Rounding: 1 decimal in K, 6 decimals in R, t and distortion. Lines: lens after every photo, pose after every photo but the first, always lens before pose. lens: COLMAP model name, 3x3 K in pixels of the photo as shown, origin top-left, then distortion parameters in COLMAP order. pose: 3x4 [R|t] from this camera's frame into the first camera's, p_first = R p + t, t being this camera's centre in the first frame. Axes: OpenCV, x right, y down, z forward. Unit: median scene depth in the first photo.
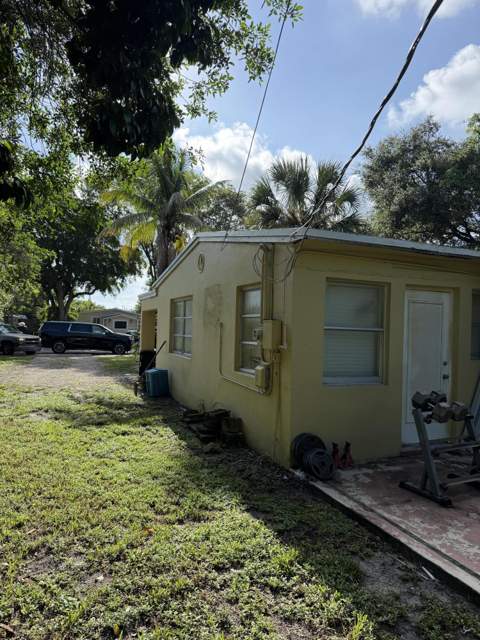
lens RADIAL K [[445.4, 0, 241.6], [0, 445.4, 323.9], [0, 0, 1]] dist [0.096712, -0.138534]
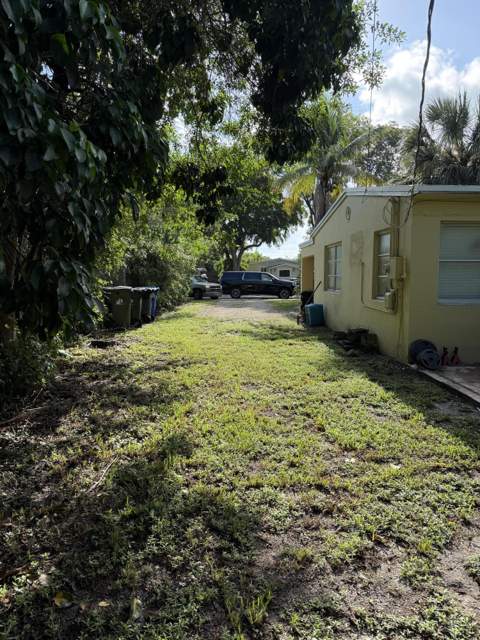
lens RADIAL K [[445.4, 0, 241.6], [0, 445.4, 323.9], [0, 0, 1]] dist [0.096712, -0.138534]
pose [[0.935733, 0.004038, -0.352685, 0.039638], [0.036338, 0.993510, 0.107785, 0.010400], [0.350832, -0.113673, 0.929514, -0.153704]]
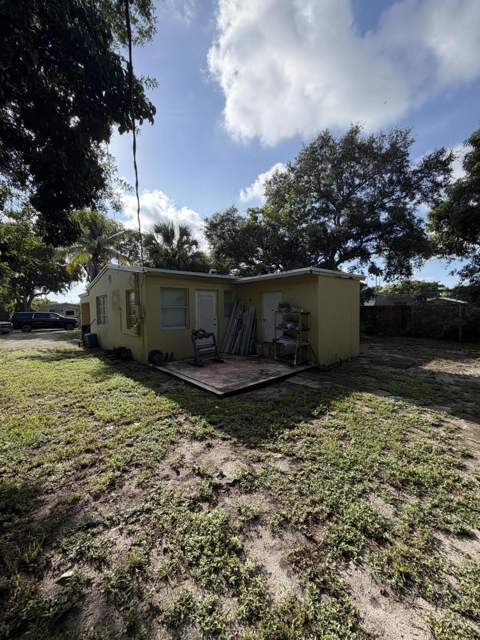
lens RADIAL K [[254.9, 0, 240.0], [0, 254.9, 320.0], [0, 0, 1]] dist [0.001005, 0.000180]
pose [[0.947771, -0.059137, 0.313420, 0.054522], [0.043332, 0.997424, 0.057163, 0.005802], [-0.315993, -0.040596, 0.947893, -0.168459]]
